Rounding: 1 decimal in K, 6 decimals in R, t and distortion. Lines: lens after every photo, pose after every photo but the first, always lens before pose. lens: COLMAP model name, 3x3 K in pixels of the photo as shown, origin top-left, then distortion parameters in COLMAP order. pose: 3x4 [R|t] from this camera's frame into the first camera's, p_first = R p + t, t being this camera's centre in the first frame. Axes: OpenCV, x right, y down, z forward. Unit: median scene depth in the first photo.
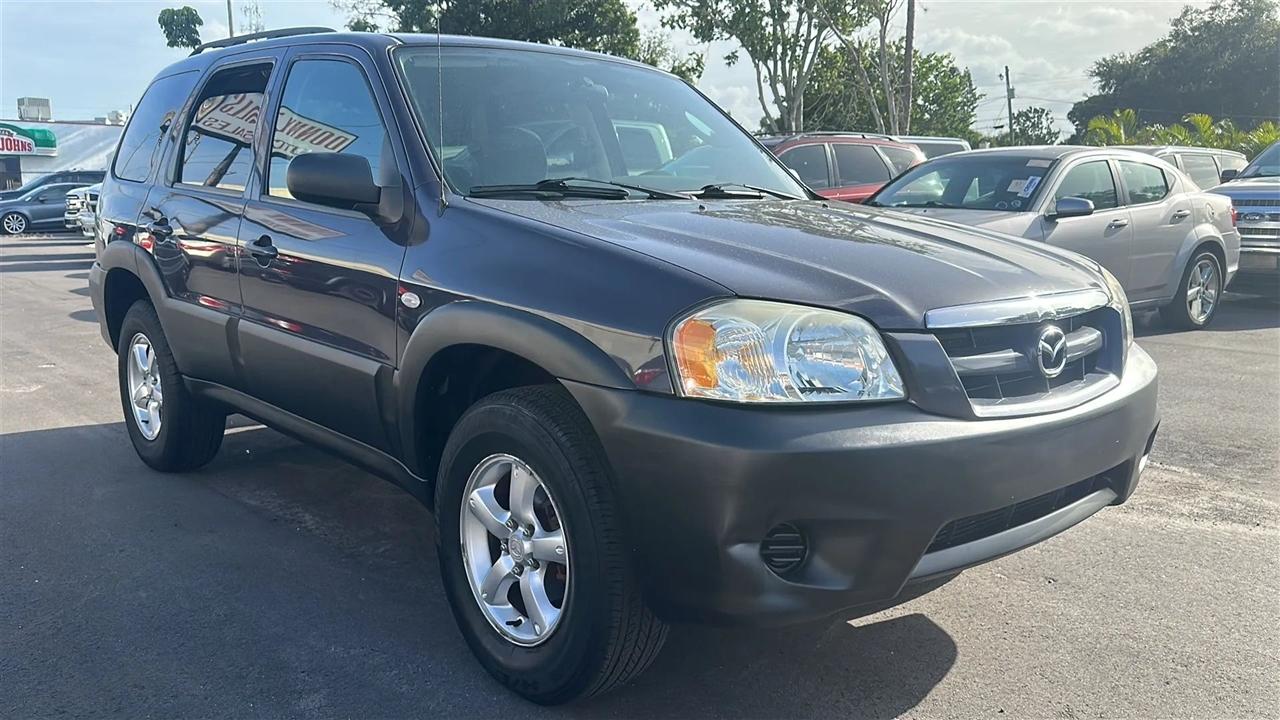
lens RADIAL K [[1057.3, 0, 619.4], [0, 1057.3, 404.6], [0, 0, 1]] dist [0.118500, -0.166373]
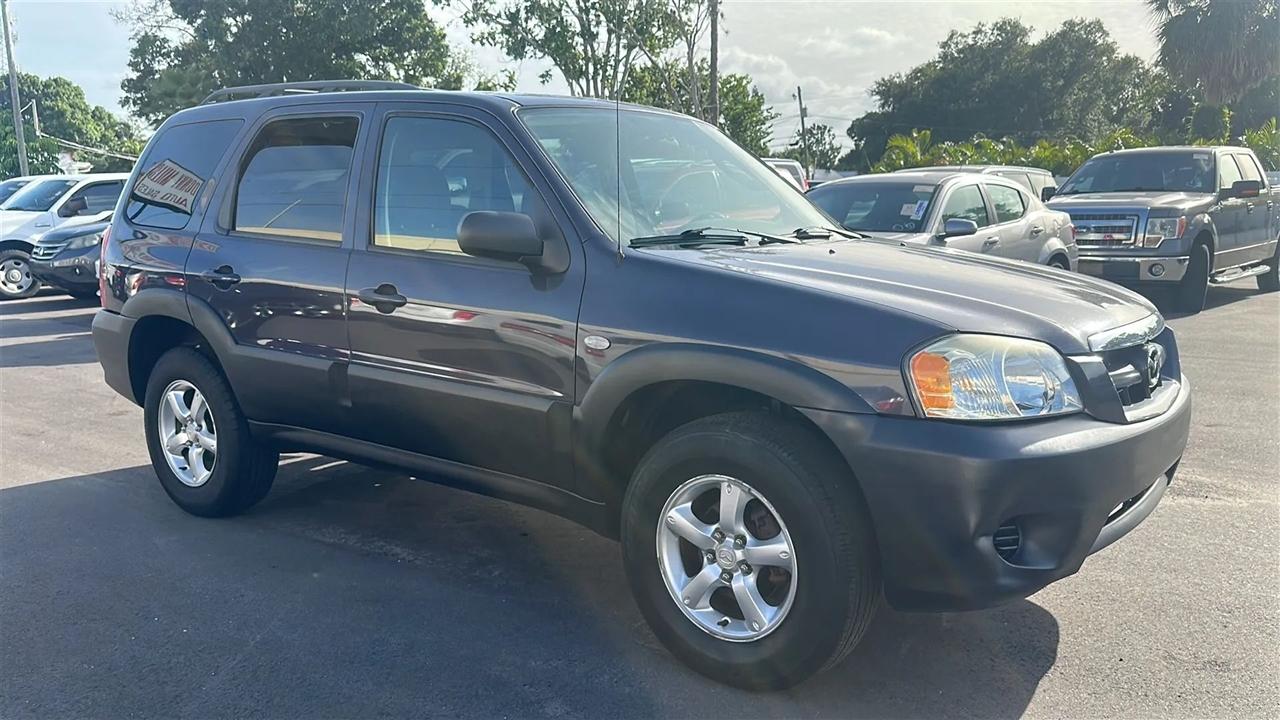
lens RADIAL K [[1057.3, 0, 617.4], [0, 1057.3, 419.2], [0, 0, 1]] dist [0.118500, -0.166373]
pose [[0.982479, -0.052787, 0.178741, -0.105251], [0.052694, 0.998597, 0.005267, -0.006442], [-0.178768, 0.004243, 0.983882, -0.026464]]
